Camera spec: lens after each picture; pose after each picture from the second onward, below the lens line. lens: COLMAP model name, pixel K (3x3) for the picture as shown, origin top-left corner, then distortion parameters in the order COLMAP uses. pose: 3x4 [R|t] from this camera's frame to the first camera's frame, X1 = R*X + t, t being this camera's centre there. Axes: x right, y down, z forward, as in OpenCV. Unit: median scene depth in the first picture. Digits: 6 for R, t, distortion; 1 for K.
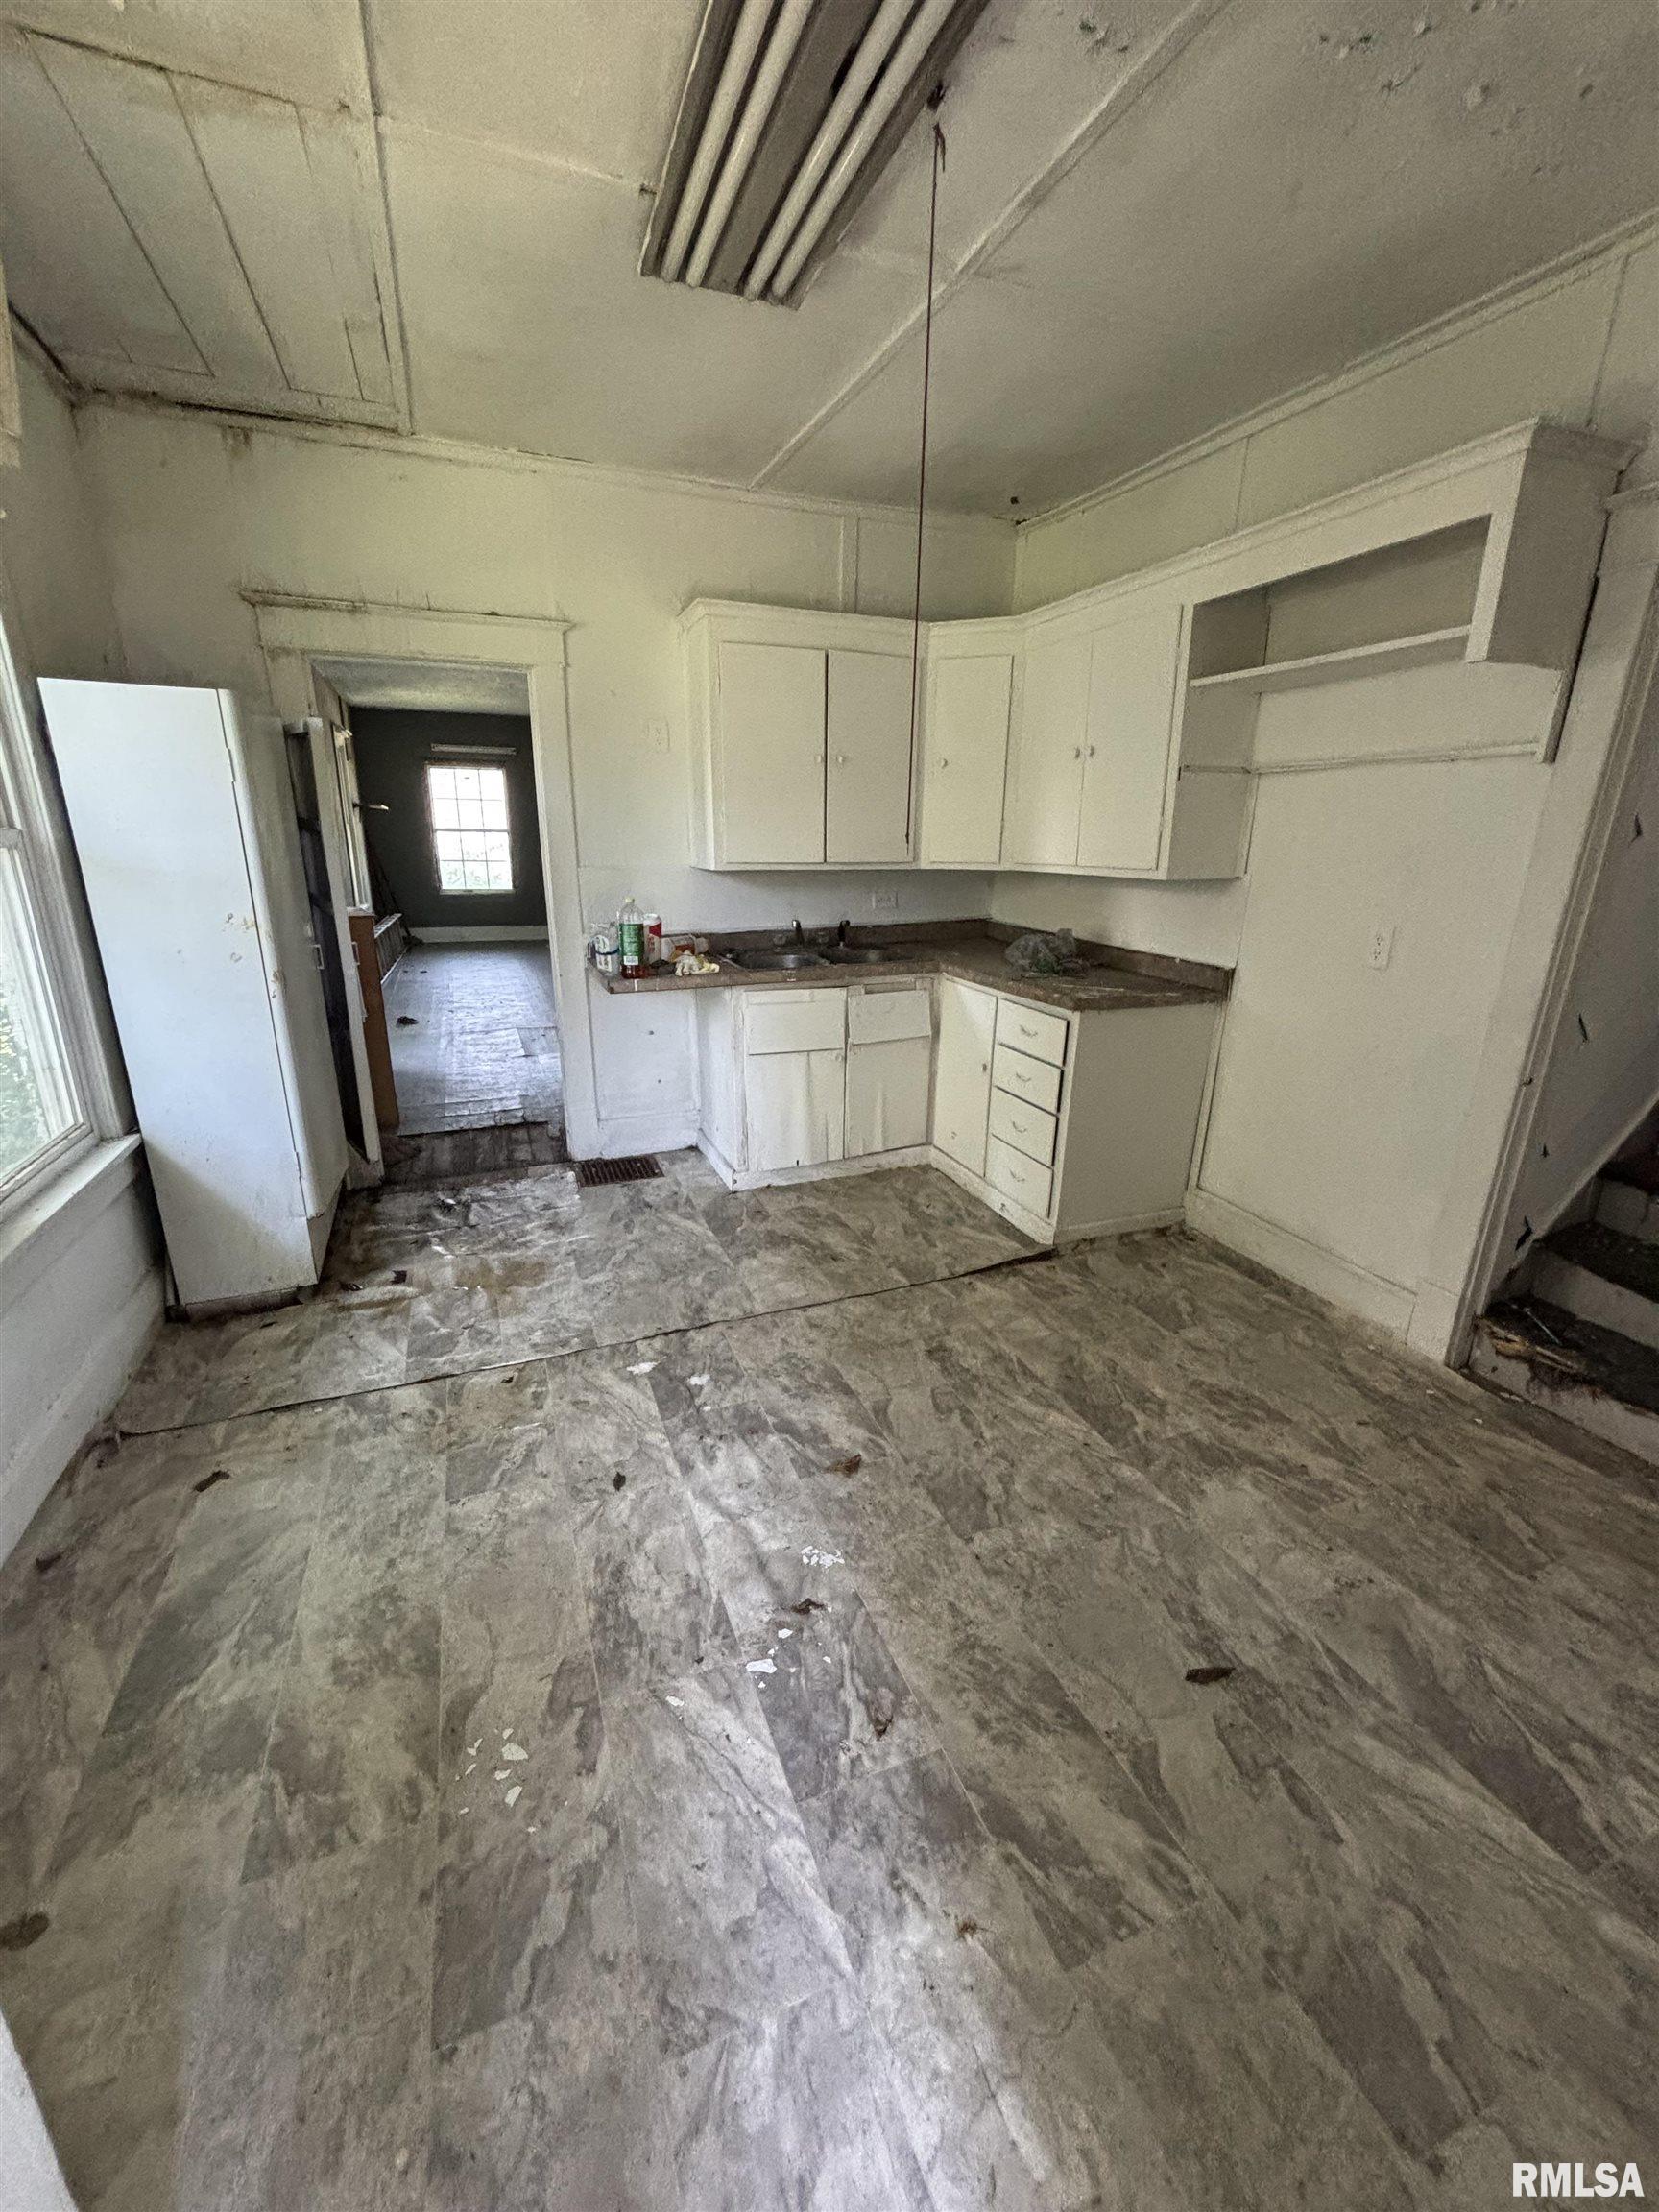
lens RADIAL K [[888.8, 0, 832.8], [0, 888.8, 1106.3], [0, 0, 1]] dist [0.002474, -0.000345]
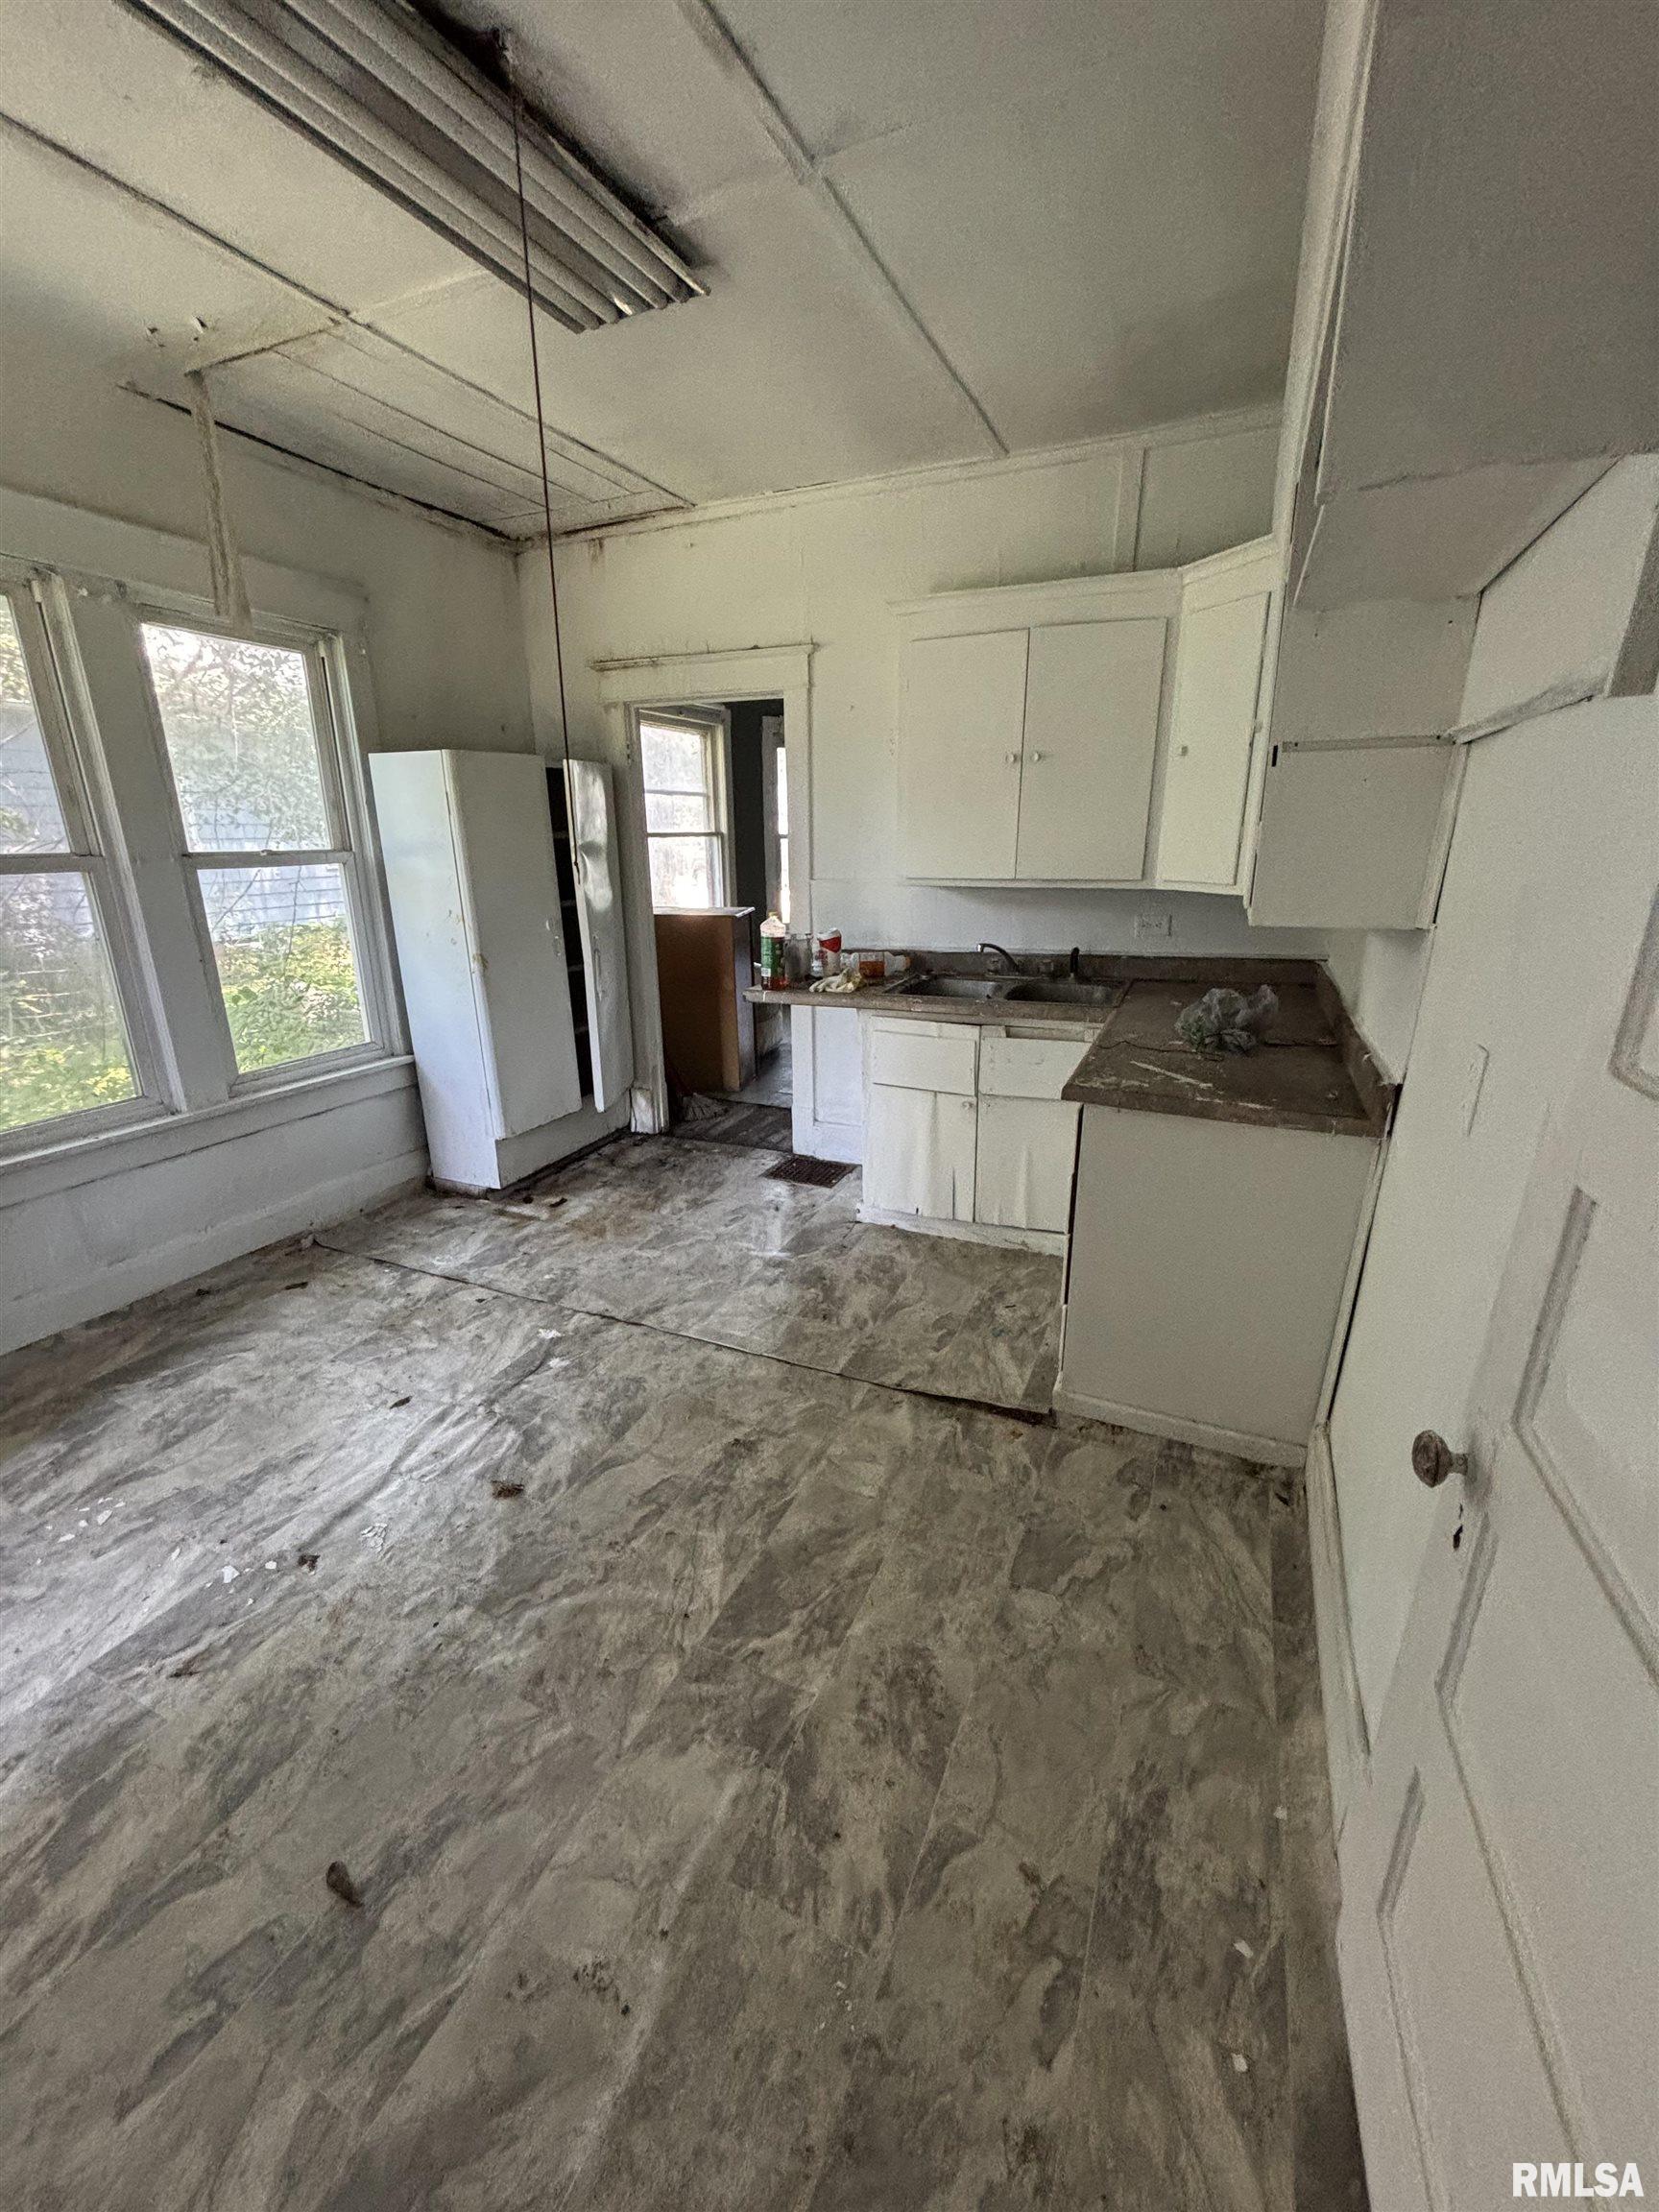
lens RADIAL K [[889.4, 0, 829.5], [0, 889.4, 1106.0], [0, 0, 1]] dist [-0.002234, 0.000263]
pose [[0.700197, 0.199252, -0.685582, 0.719414], [-0.197298, 0.976874, 0.082407, -0.141238], [0.686147, 0.077563, 0.723316, 0.406065]]
